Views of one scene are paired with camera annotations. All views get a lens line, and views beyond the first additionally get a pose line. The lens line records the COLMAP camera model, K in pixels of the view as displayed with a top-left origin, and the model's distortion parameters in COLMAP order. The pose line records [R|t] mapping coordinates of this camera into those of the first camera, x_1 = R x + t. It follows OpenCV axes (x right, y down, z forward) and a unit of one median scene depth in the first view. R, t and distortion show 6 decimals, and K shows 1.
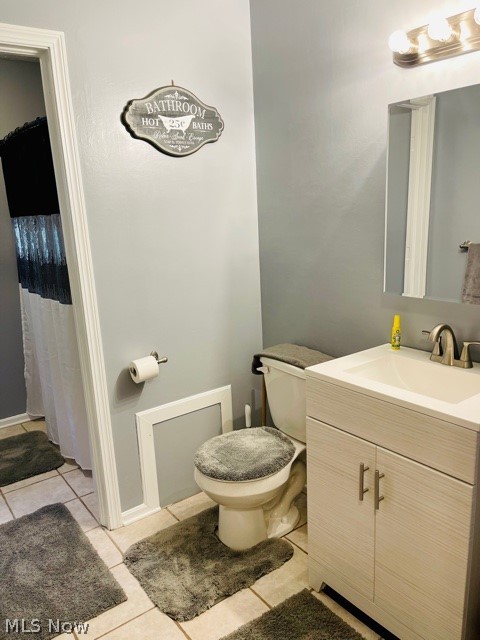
lens RADIAL K [[487.6, 0, 241.1], [0, 487.6, 320.3], [0, 0, 1]] dist [0.062613, -0.080948]
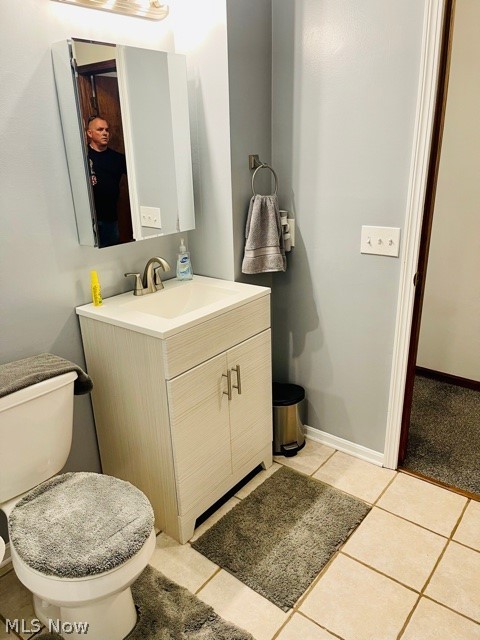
lens RADIAL K [[487.6, 0, 241.7], [0, 487.6, 322.0], [0, 0, 1]] dist [0.062613, -0.080948]
pose [[-0.254874, -0.280570, 0.925375, -0.732567], [0.245289, 0.906920, 0.342534, -0.192543], [-0.935346, 0.314287, -0.162329, 0.977722]]
